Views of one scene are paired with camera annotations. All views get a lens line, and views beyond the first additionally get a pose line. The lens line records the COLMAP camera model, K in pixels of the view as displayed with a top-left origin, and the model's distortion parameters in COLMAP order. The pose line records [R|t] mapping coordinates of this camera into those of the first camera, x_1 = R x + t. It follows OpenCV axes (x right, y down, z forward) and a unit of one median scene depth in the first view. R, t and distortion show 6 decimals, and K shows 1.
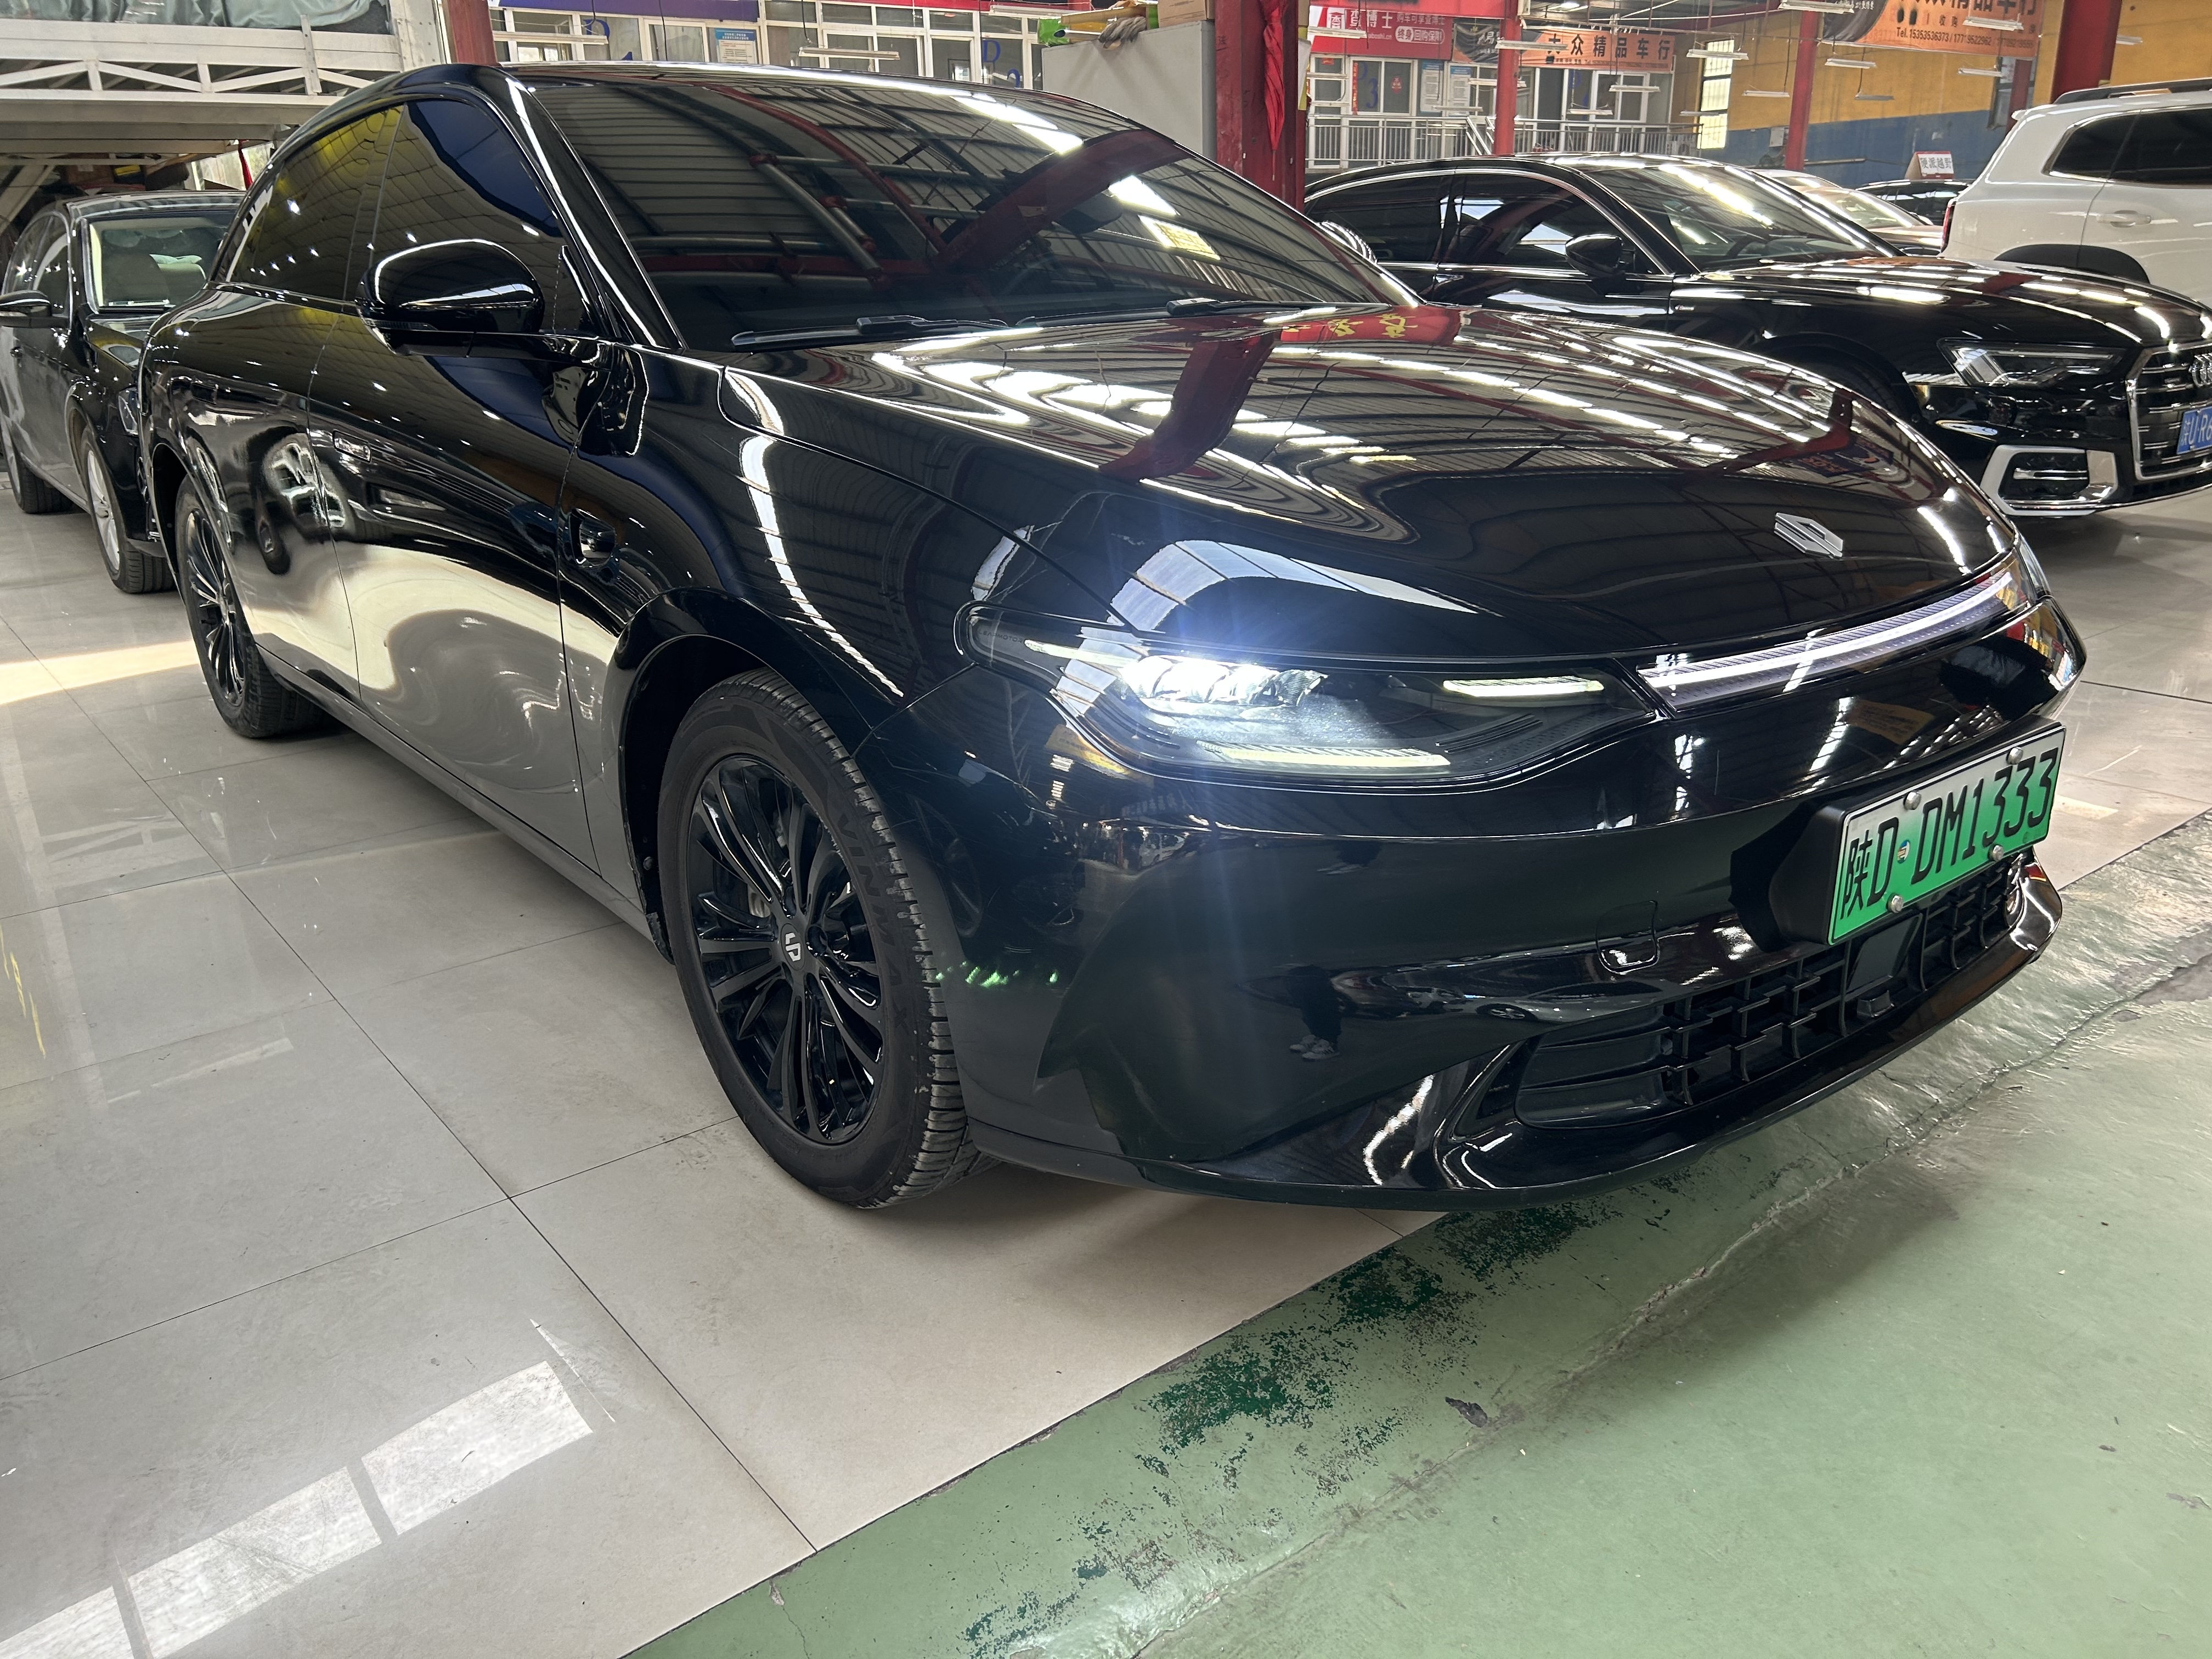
lens RADIAL K [[1670.3, 0, 1112.1], [0, 1670.3, 833.1], [0, 0, 1]] dist [0.029318, -0.042541]
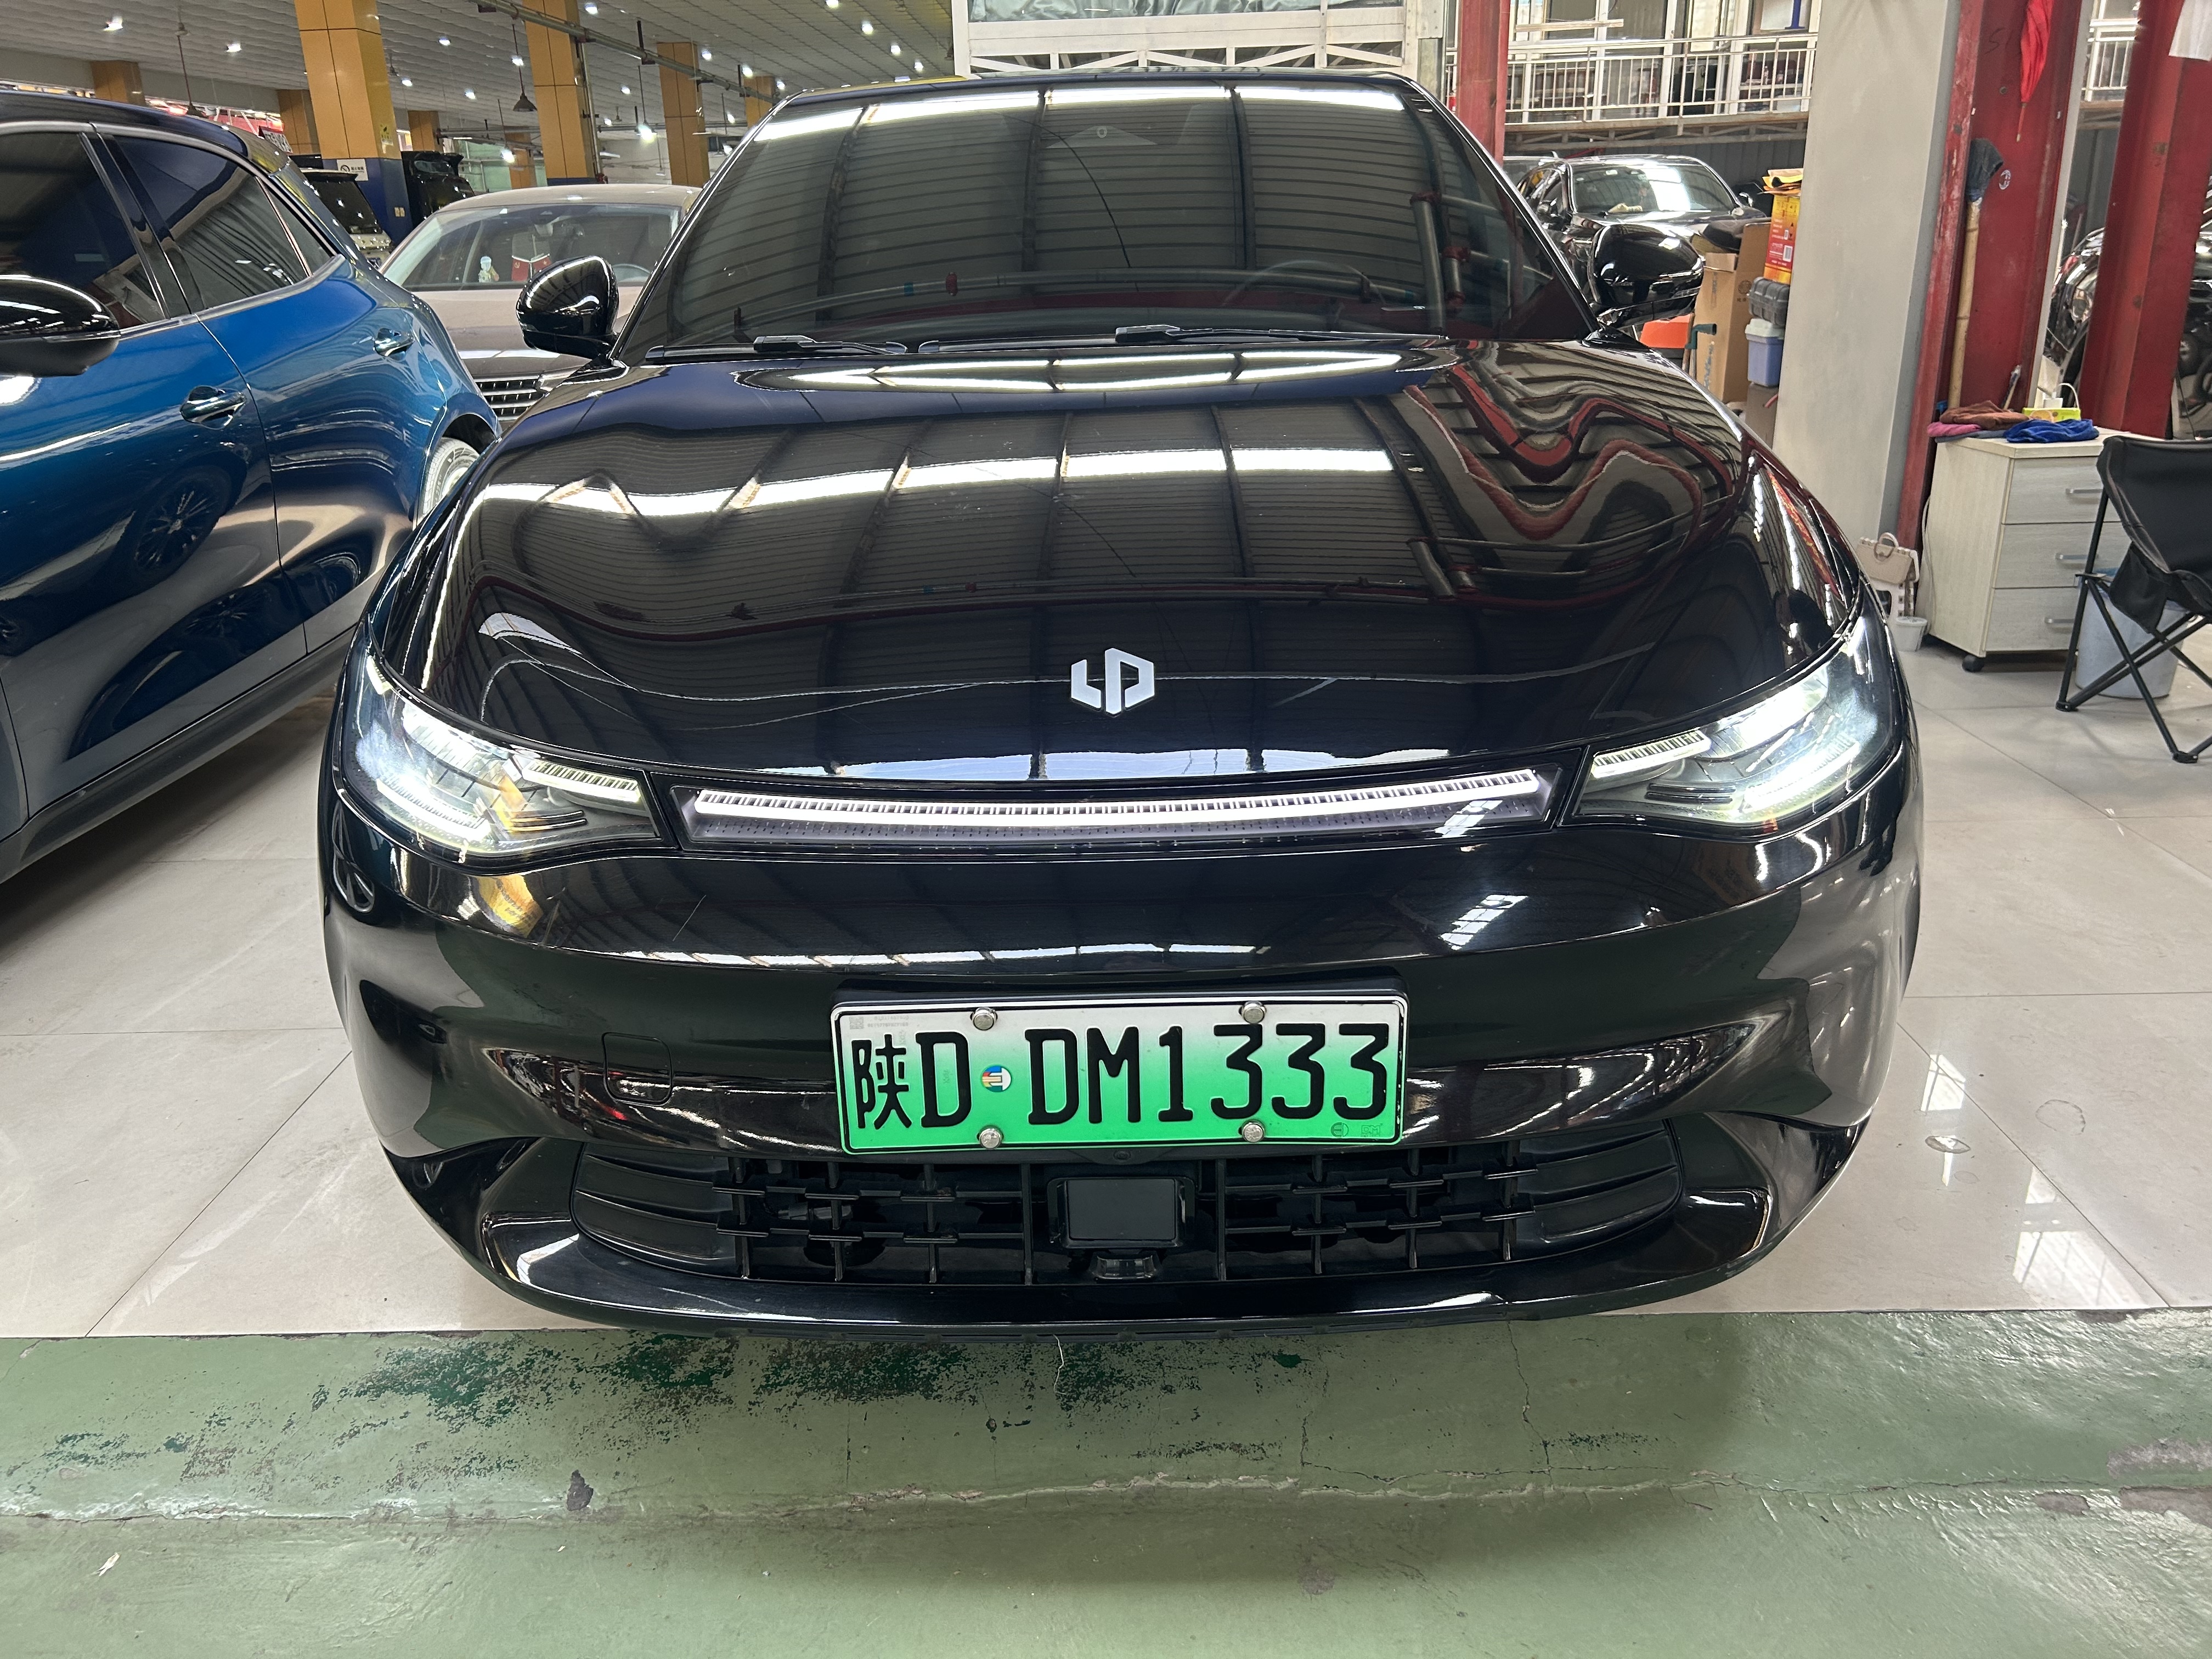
lens RADIAL K [[1670.3, 0, 1108.0], [0, 1670.3, 836.3], [0, 0, 1]] dist [0.029318, -0.042541]
pose [[0.772799, 0.216352, -0.596636, 0.917743], [-0.196885, 0.975446, 0.098700, -0.182577], [0.603340, 0.041193, 0.796420, 0.369337]]
